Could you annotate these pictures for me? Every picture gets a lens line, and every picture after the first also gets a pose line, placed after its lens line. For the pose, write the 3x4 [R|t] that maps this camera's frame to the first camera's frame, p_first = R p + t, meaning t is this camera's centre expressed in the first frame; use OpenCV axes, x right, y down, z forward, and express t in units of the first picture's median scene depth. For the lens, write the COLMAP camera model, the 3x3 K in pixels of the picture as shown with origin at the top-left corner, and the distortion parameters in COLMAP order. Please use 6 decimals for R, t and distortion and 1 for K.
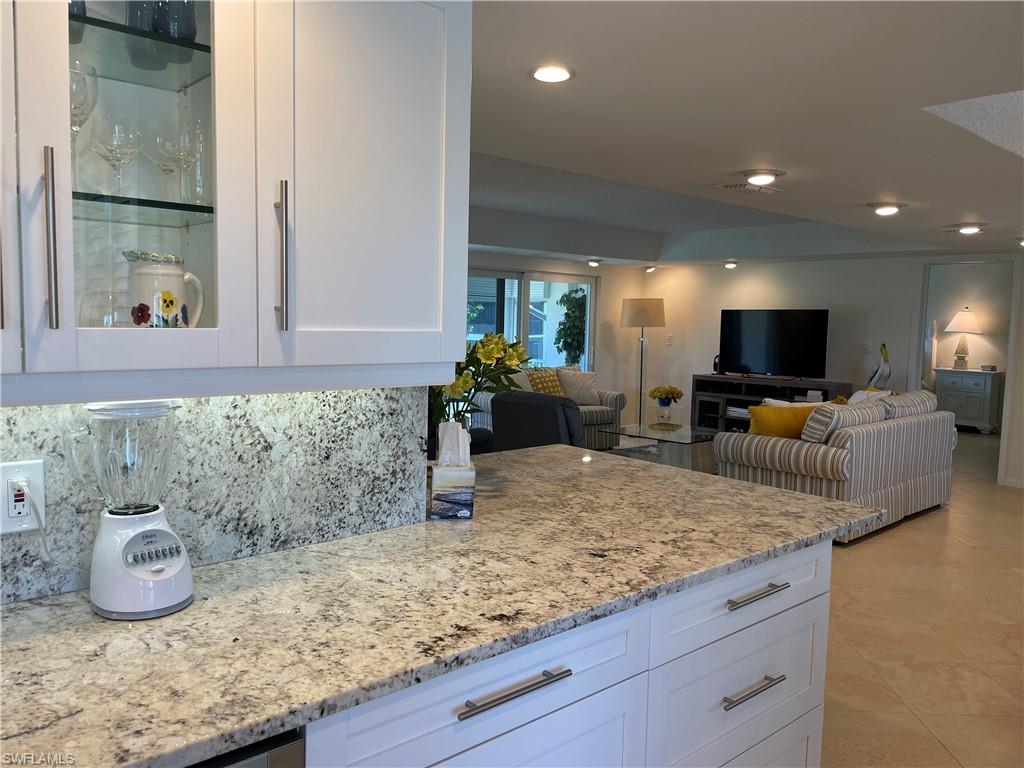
lens RADIAL K [[777.3, 0, 505.3], [0, 777.3, 382.3], [0, 0, 1]] dist [0.095167, -0.137876]
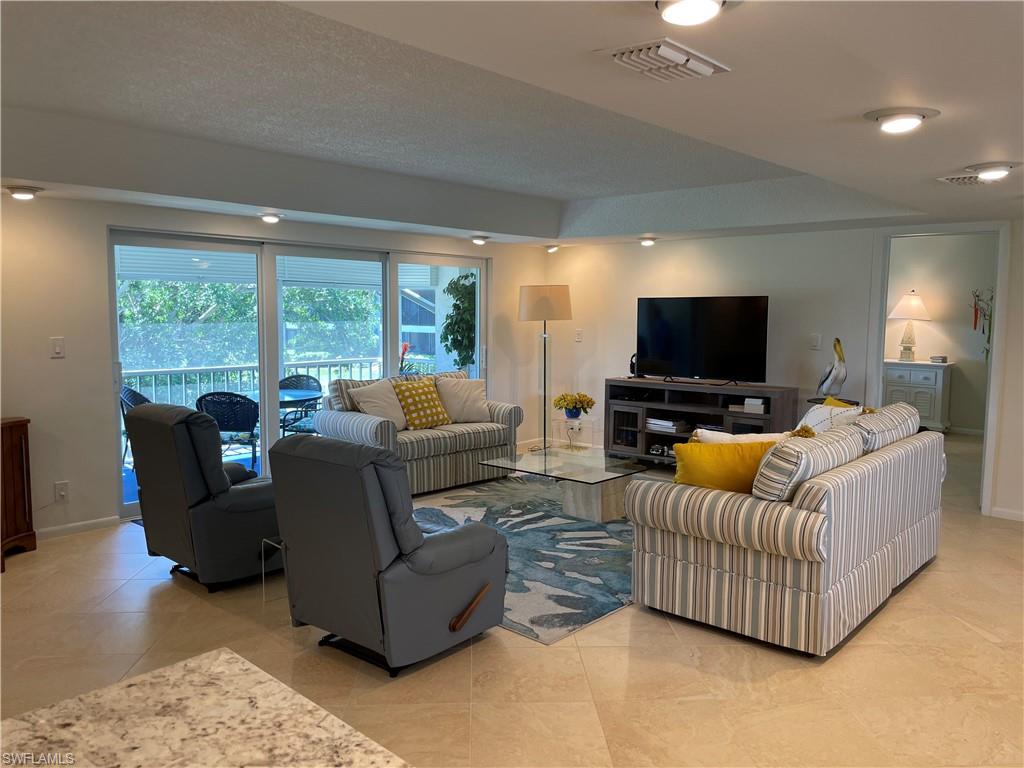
lens RADIAL K [[775.6, 0, 511.6], [0, 775.6, 377.4], [0, 0, 1]] dist [0.085542, -0.111943]
pose [[0.995009, -0.024513, 0.096724, 0.066314], [0.023643, 0.999669, 0.010130, -0.021823], [-0.096940, -0.007793, 0.995260, 0.212559]]
